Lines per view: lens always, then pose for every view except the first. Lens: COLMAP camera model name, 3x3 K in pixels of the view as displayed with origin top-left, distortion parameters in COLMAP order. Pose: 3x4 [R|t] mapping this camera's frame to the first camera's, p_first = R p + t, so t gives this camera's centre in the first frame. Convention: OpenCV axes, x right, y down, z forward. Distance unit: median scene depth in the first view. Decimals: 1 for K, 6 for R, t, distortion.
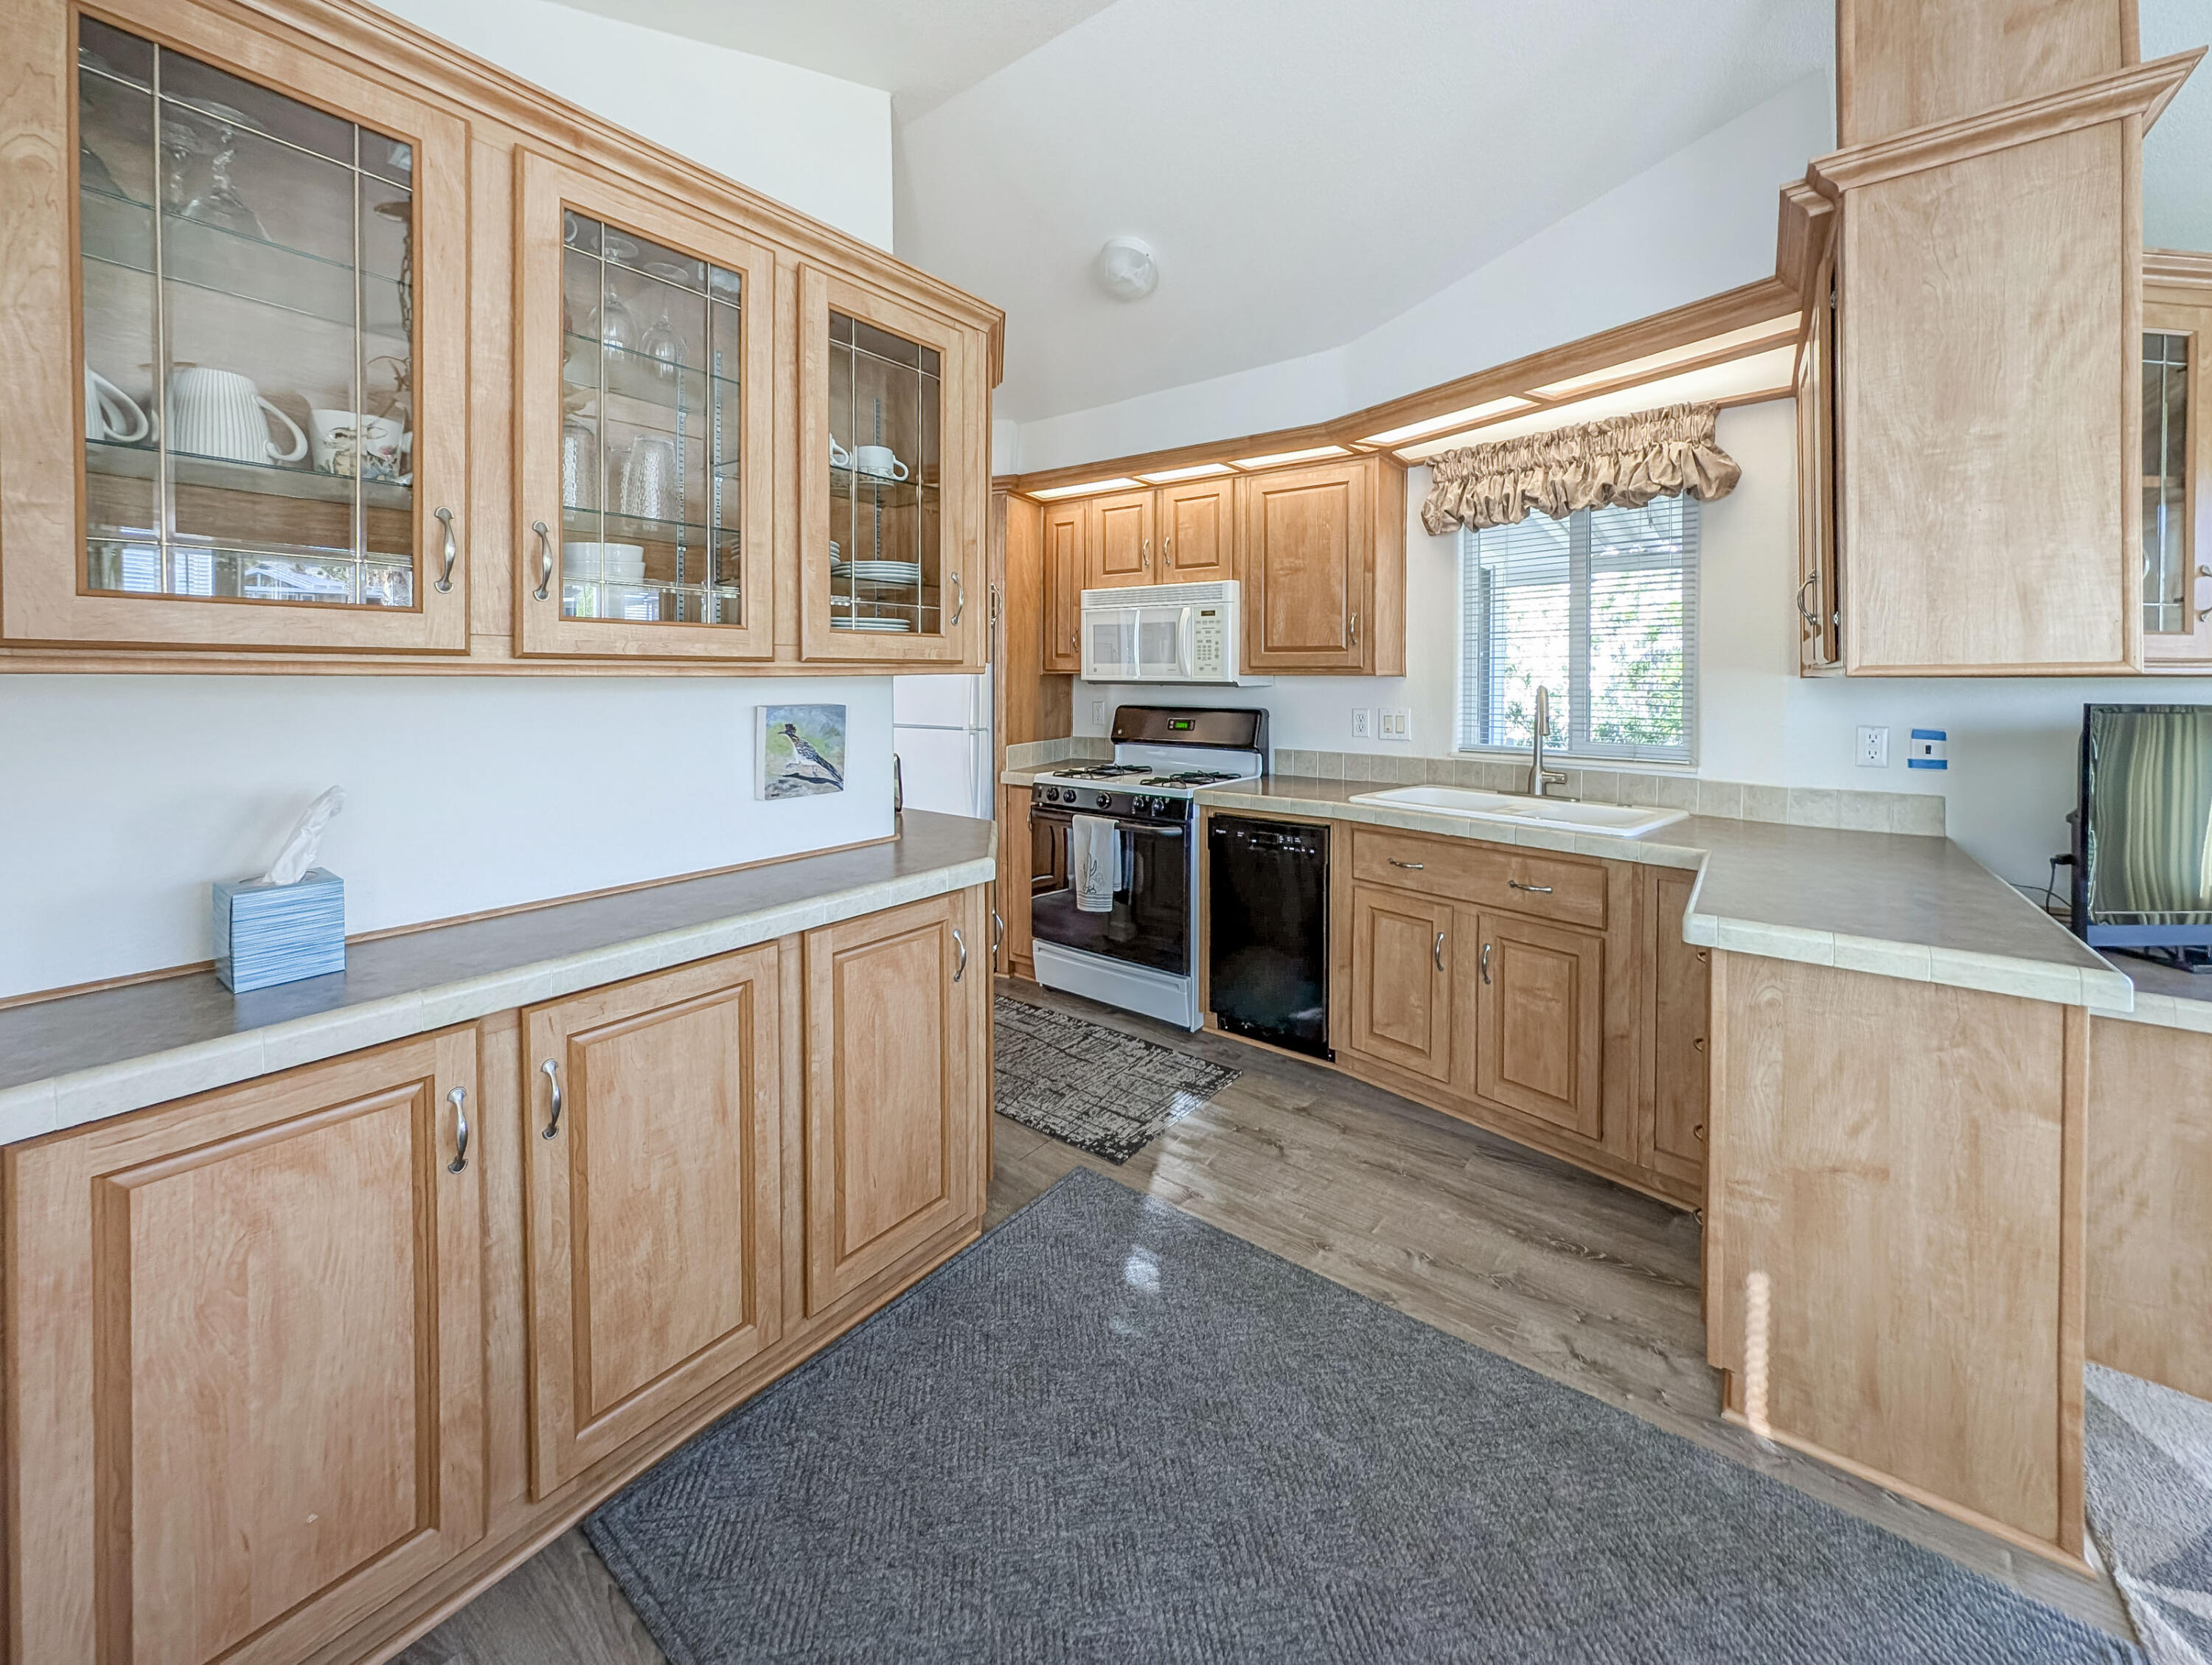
lens RADIAL K [[852.5, 0, 1075.1], [0, 852.5, 688.3], [0, 0, 1]] dist [-0.012886, 0.002154]
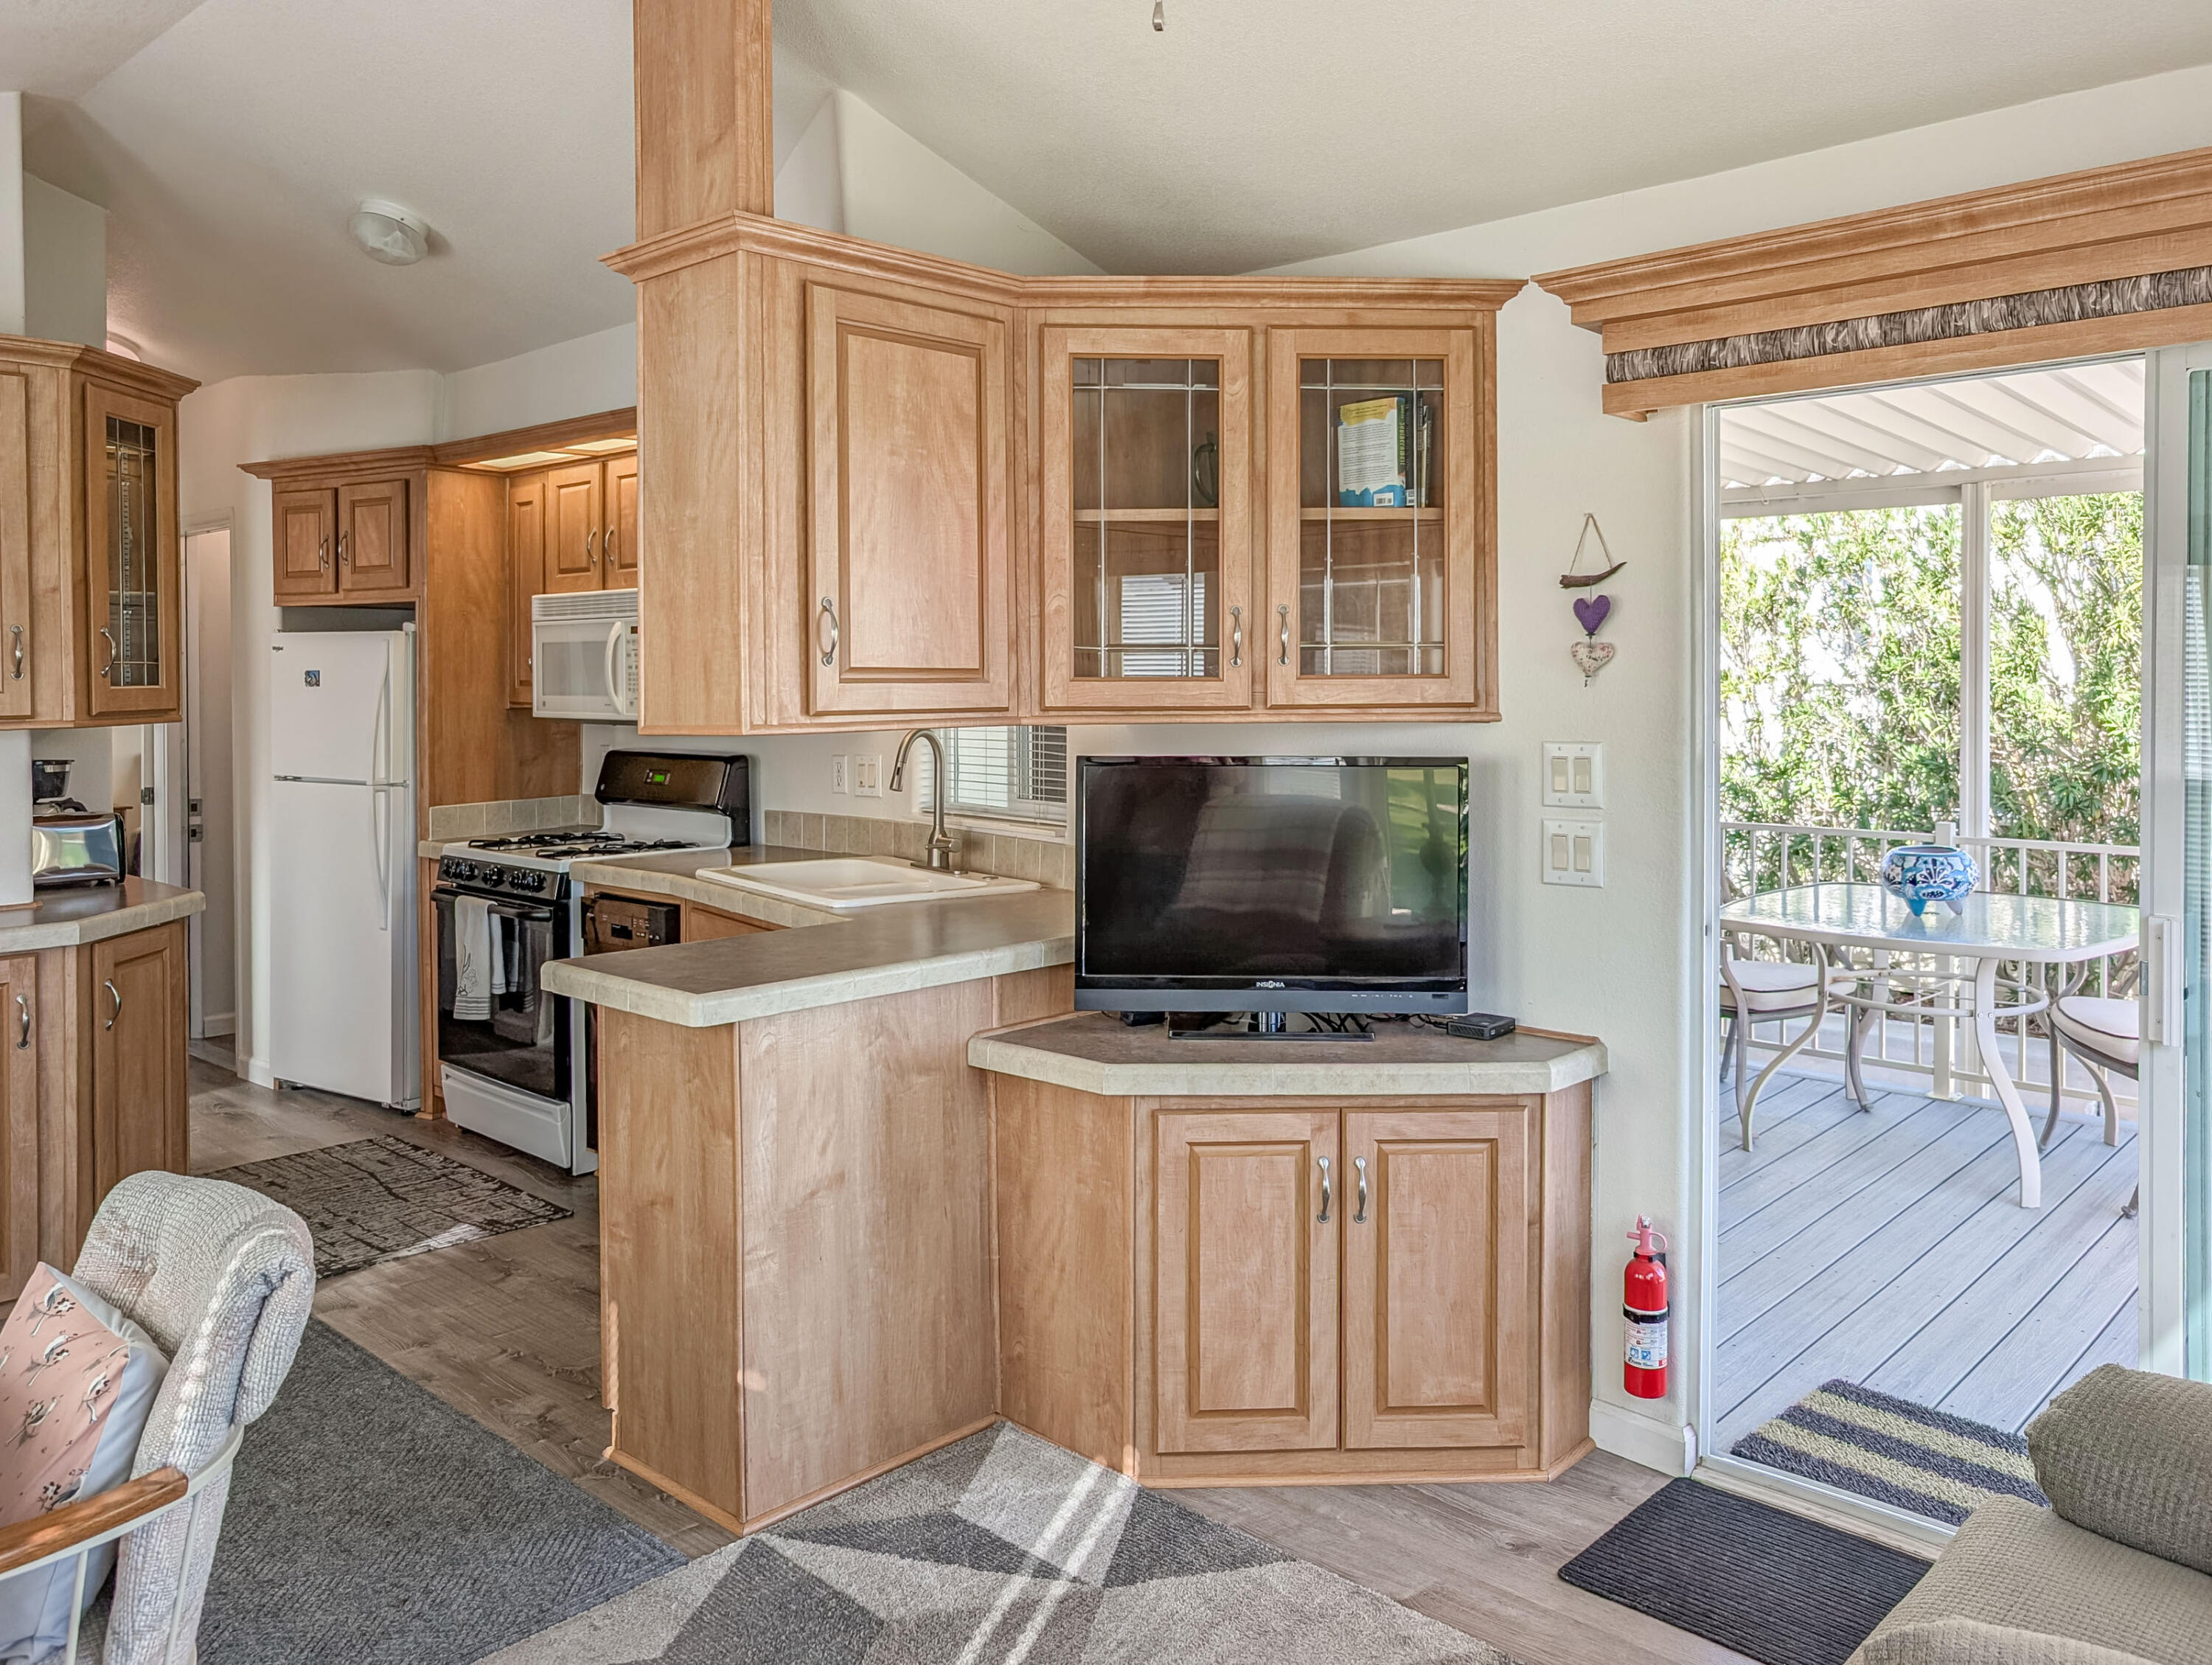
lens RADIAL K [[1703.7, 0, 1143.0], [0, 1703.7, 692.0], [0, 0, 1]] dist [-0.029027, 0.048973]
pose [[0.995635, -0.009637, -0.092835, 0.730227], [0.009167, 0.999943, -0.005485, -0.020564], [0.092883, 0.004610, 0.995666, -0.448694]]
